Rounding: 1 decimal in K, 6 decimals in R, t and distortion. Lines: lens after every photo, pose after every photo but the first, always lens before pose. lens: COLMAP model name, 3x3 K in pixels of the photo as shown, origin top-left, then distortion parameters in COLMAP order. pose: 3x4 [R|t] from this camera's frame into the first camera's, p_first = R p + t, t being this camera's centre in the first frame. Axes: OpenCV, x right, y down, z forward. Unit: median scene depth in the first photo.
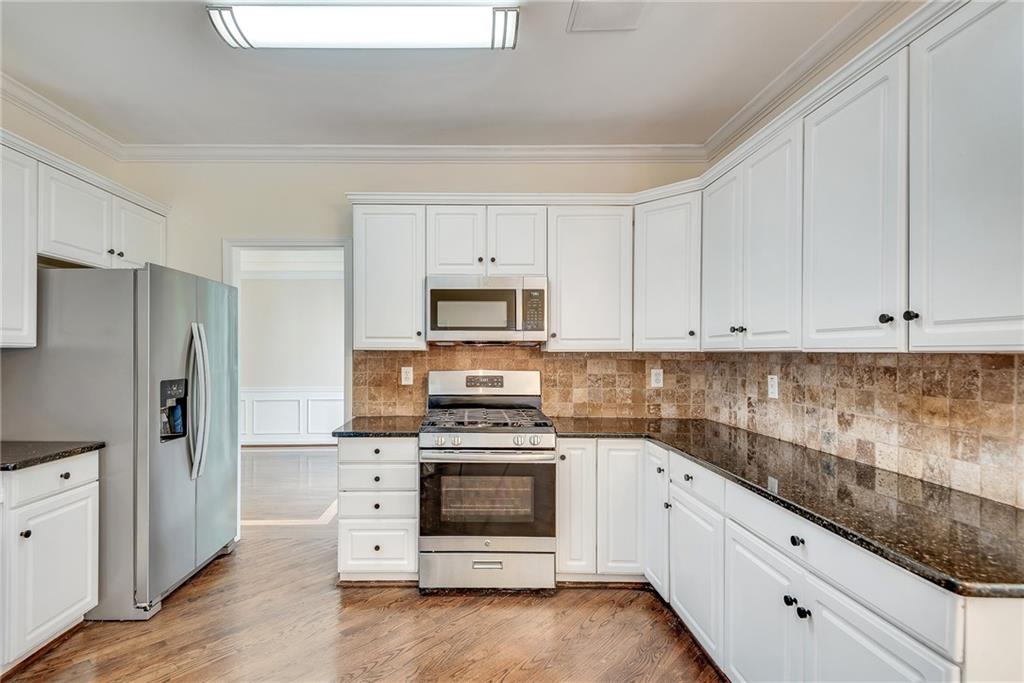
lens RADIAL K [[489.8, 0, 469.9], [0, 489.8, 354.4], [0, 0, 1]] dist [0.045642, -0.024211]
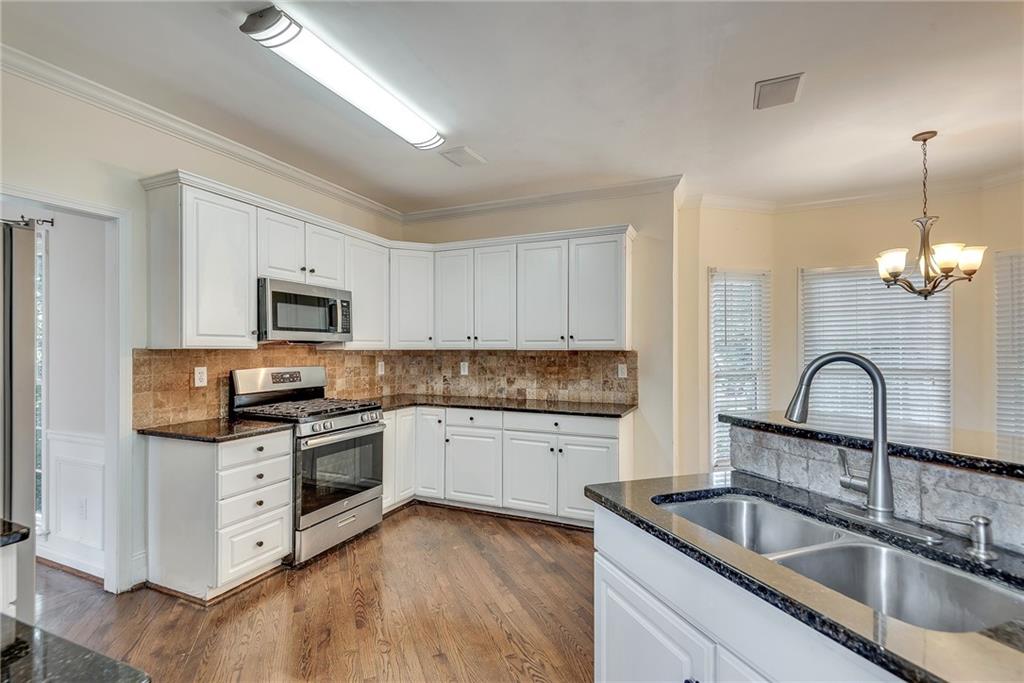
lens RADIAL K [[469.2, 0, 512.5], [0, 469.2, 349.1], [0, 0, 1]] dist [0.037544, -0.000360]
pose [[0.402395, -0.001731, 0.915464, -0.824234], [0.006124, 0.999981, -0.000801, -0.004431], [-0.915446, 0.005929, 0.402398, 0.121381]]
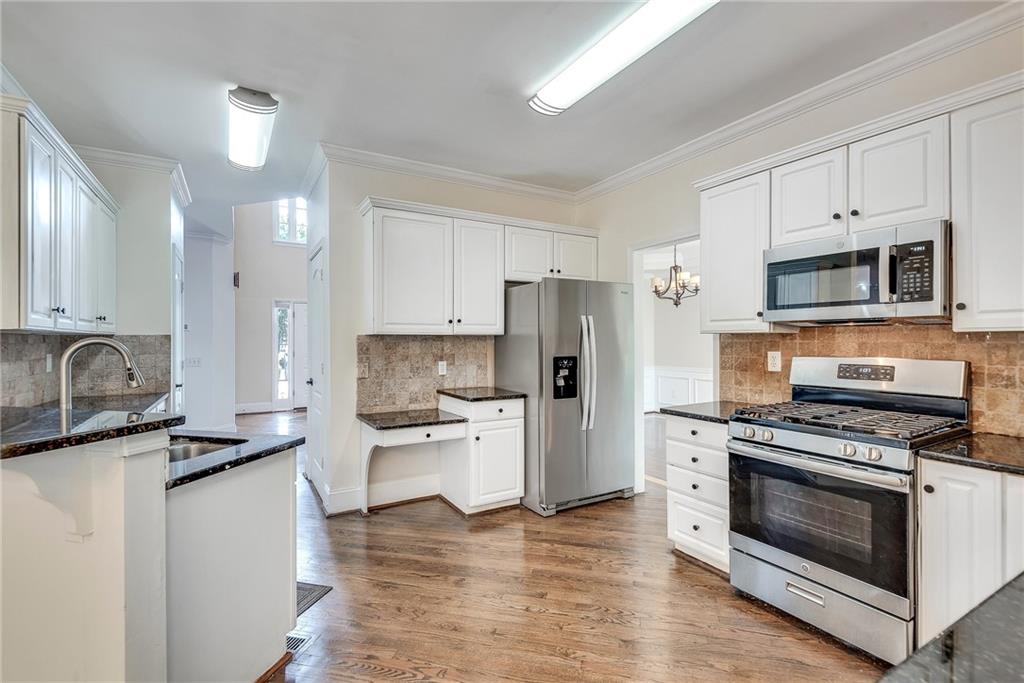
lens RADIAL K [[471.5, 0, 512.0], [0, 471.5, 341.5], [0, 0, 1]] dist [0.039660, -0.021568]
pose [[0.512266, 0.000267, -0.858827, 0.433979], [0.001945, 0.999997, 0.001471, 0.005841], [0.858825, -0.002424, 0.512264, 0.163114]]
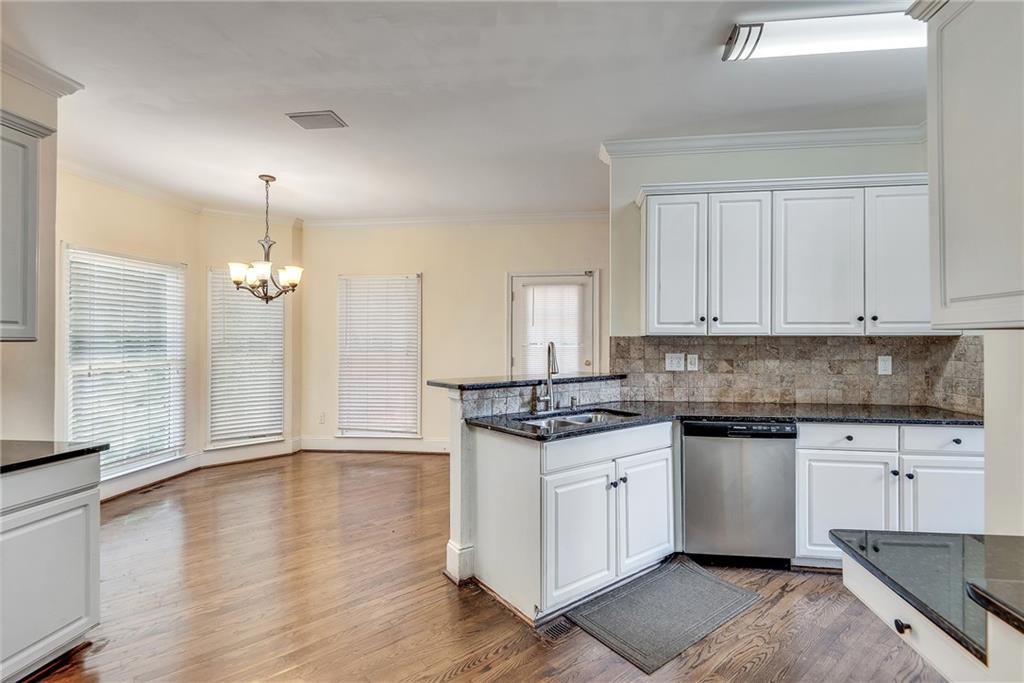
lens RADIAL K [[472.4, 0, 514.3], [0, 472.4, 344.9], [0, 0, 1]] dist [0.026530, -0.000142]
pose [[-0.992440, -0.001078, 0.122729, -0.362929], [0.000004, 0.999961, 0.008820, -0.000784], [-0.122734, 0.008754, -0.992401, 0.986490]]
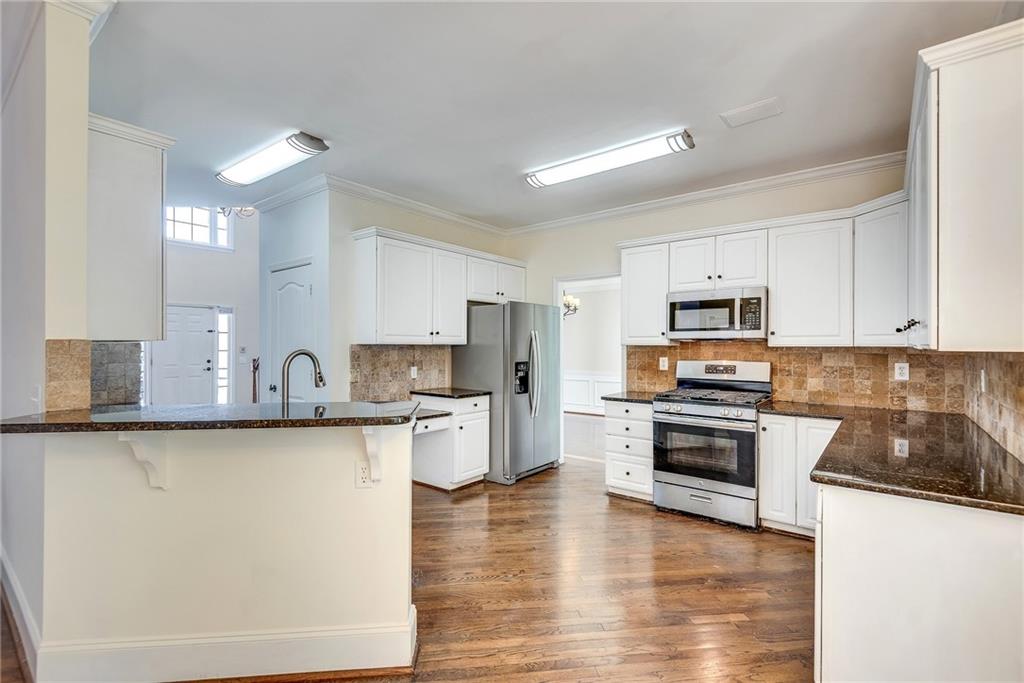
lens RADIAL K [[469.2, 0, 512.5], [0, 469.2, 349.1], [0, 0, 1]] dist [0.037544, -0.000360]
pose [[0.791009, 0.004214, -0.611790, 0.402441], [-0.001923, 0.999988, 0.004401, -0.003227], [0.611802, -0.002305, 0.791008, -0.363741]]
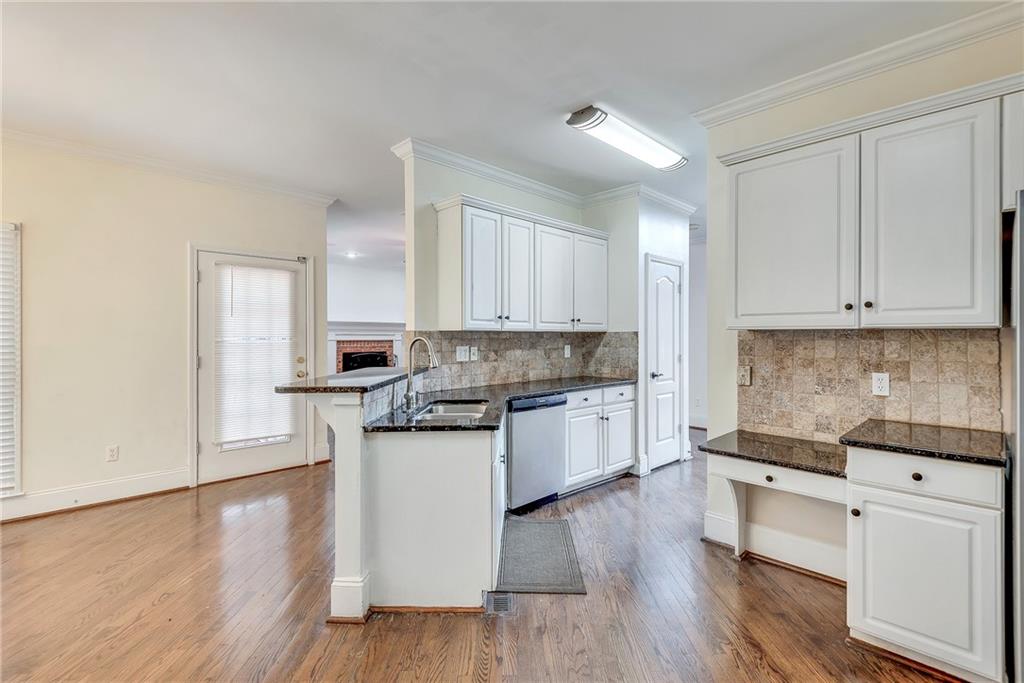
lens RADIAL K [[471.5, 0, 512.0], [0, 471.5, 341.5], [0, 0, 1]] dist [0.039660, -0.021568]
pose [[-0.713859, 0.009291, -0.700228, 0.198764], [-0.000528, 0.999905, 0.013806, -0.000776], [0.700290, 0.010225, -0.713786, 0.826096]]
